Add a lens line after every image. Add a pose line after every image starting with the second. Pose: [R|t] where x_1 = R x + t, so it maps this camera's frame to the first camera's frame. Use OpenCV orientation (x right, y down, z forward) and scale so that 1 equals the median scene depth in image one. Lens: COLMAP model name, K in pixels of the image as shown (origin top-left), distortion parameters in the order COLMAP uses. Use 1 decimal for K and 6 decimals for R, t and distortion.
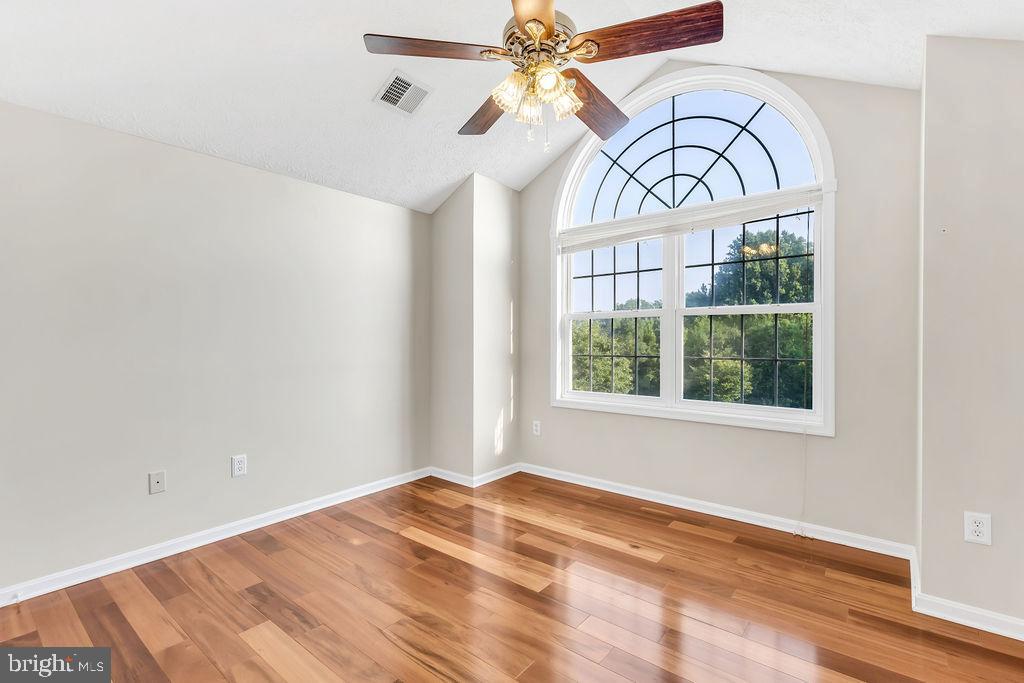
lens RADIAL K [[470.7, 0, 507.4], [0, 470.7, 335.7], [0, 0, 1]] dist [0.009787, -0.000743]
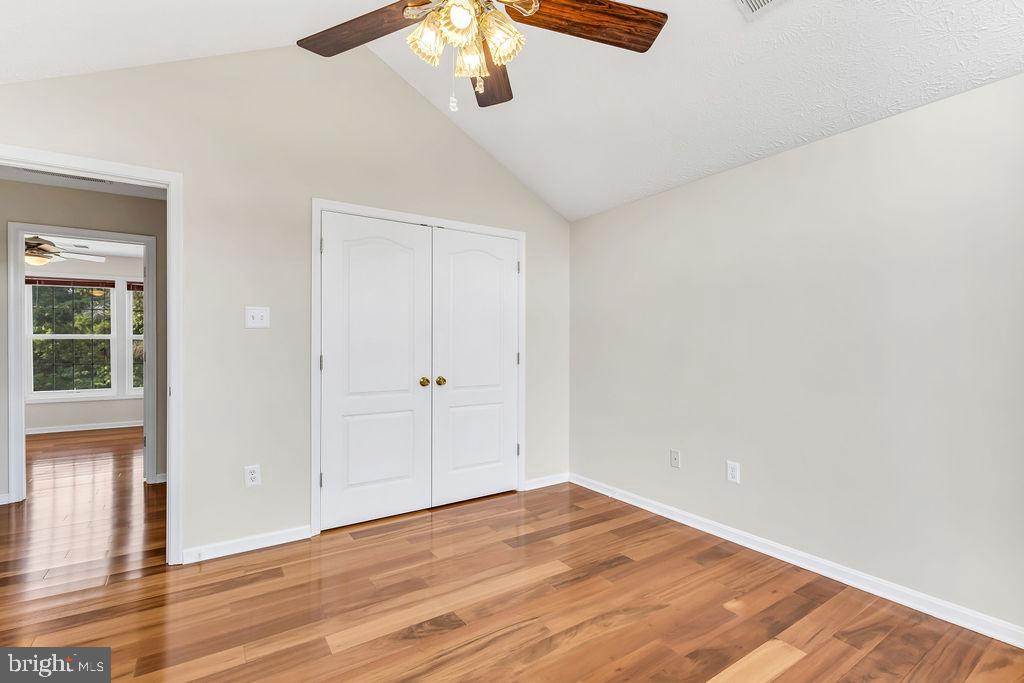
lens RADIAL K [[470.7, 0, 511.2], [0, 470.7, 343.0], [0, 0, 1]] dist [0.009787, -0.000743]
pose [[-0.302618, 0.000649, -0.953112, 0.631096], [0.008513, 0.999962, -0.002022, 0.001366], [0.953074, -0.008726, -0.302612, 1.045064]]
